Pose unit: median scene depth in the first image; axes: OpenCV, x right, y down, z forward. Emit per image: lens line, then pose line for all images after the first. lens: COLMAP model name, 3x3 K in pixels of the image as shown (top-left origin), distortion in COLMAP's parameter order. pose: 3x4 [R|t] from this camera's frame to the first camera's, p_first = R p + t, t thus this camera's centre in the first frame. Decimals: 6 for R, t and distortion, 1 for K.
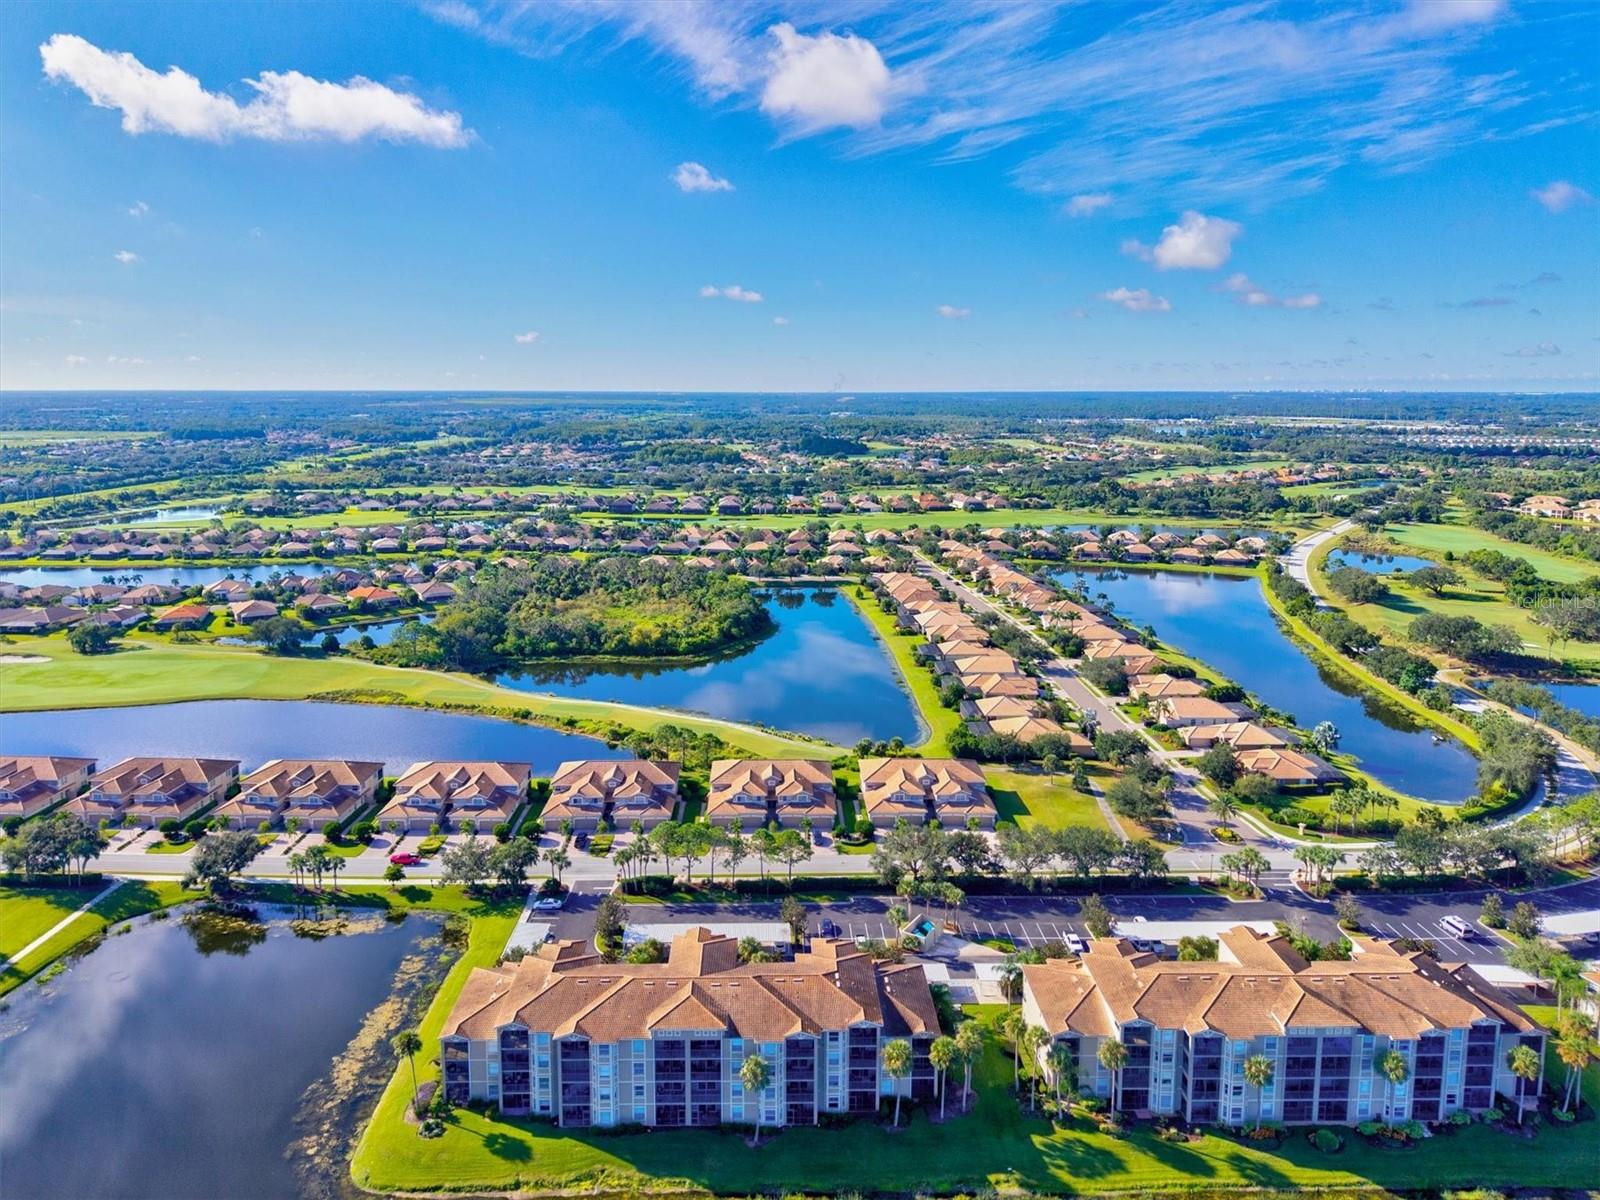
lens RADIAL K [[1064.0, 0, 800.0], [0, 1064.0, 600.0], [0, 0, 1]] dist [0.045991, -0.084034]
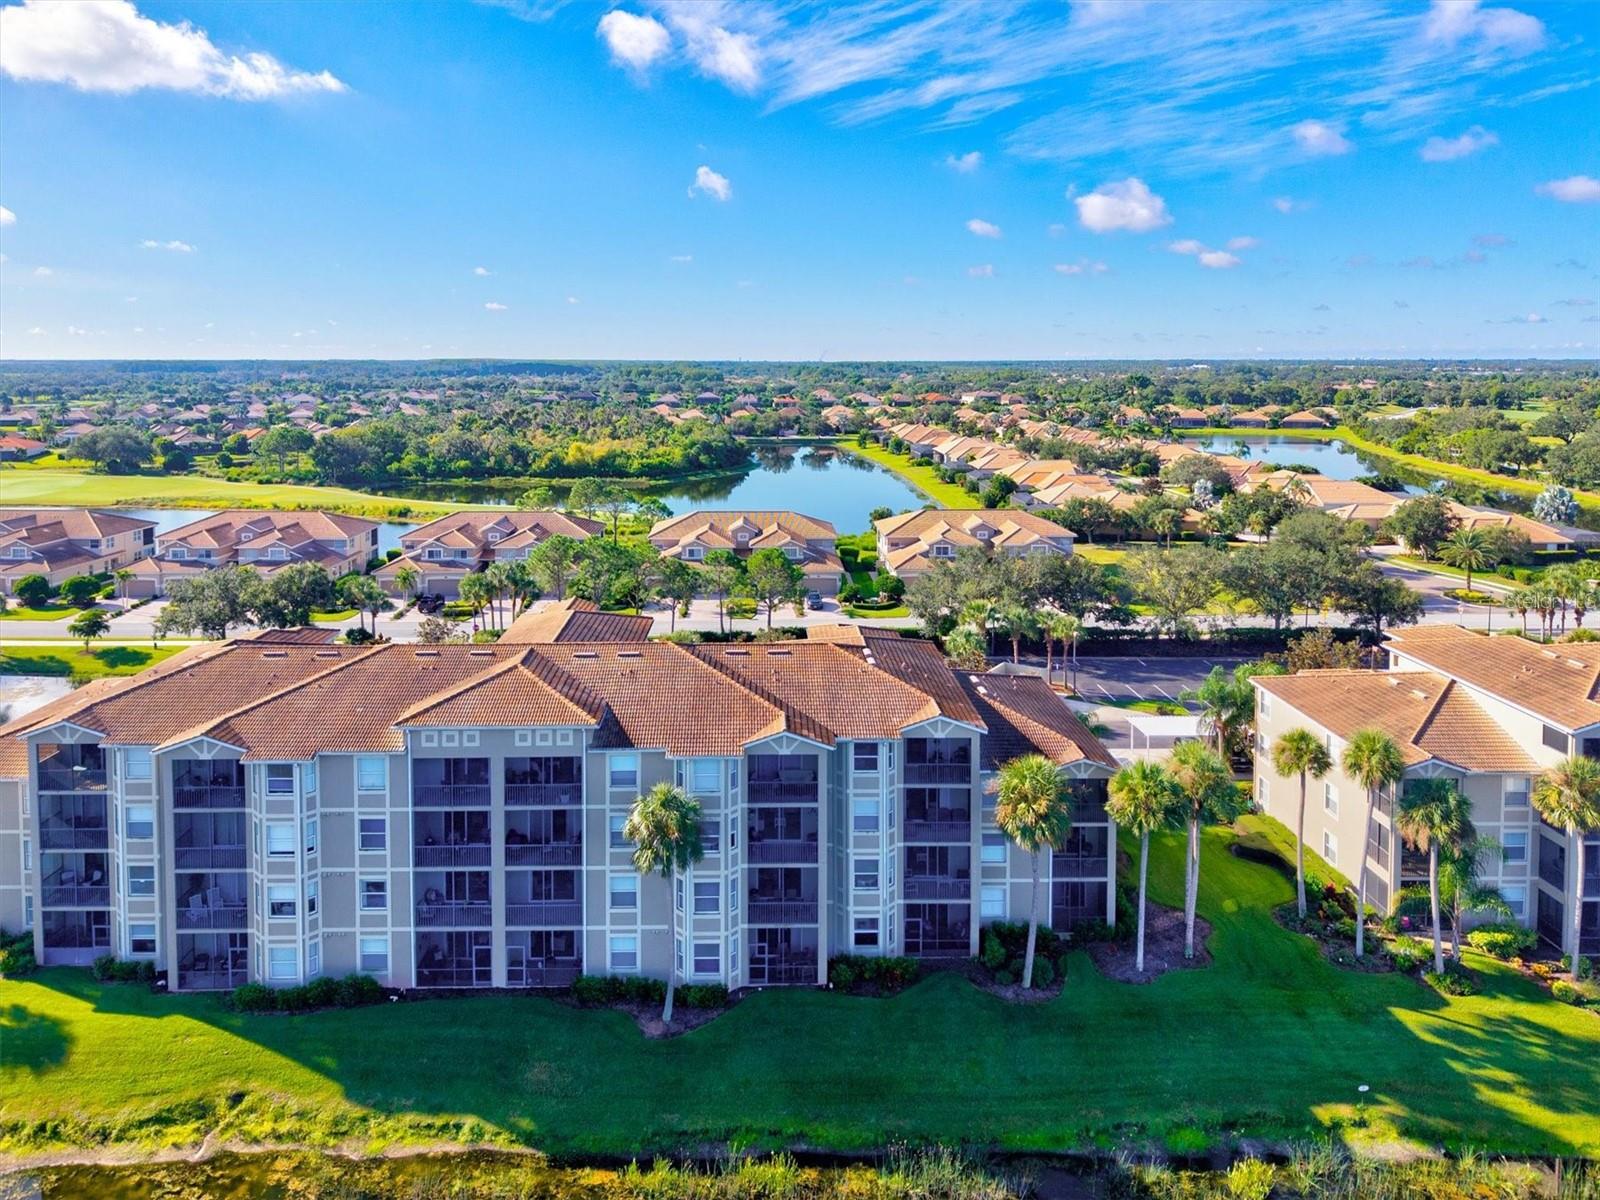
lens RADIAL K [[957.3, 0, 800.0], [0, 957.3, 600.0], [0, 0, 1]] dist [0.013285, -0.012424]
pose [[0.999841, 0.010049, 0.014750, -0.000138], [-0.009018, 0.997615, -0.068426, 0.371599], [-0.015402, 0.068282, 0.997547, 0.635799]]
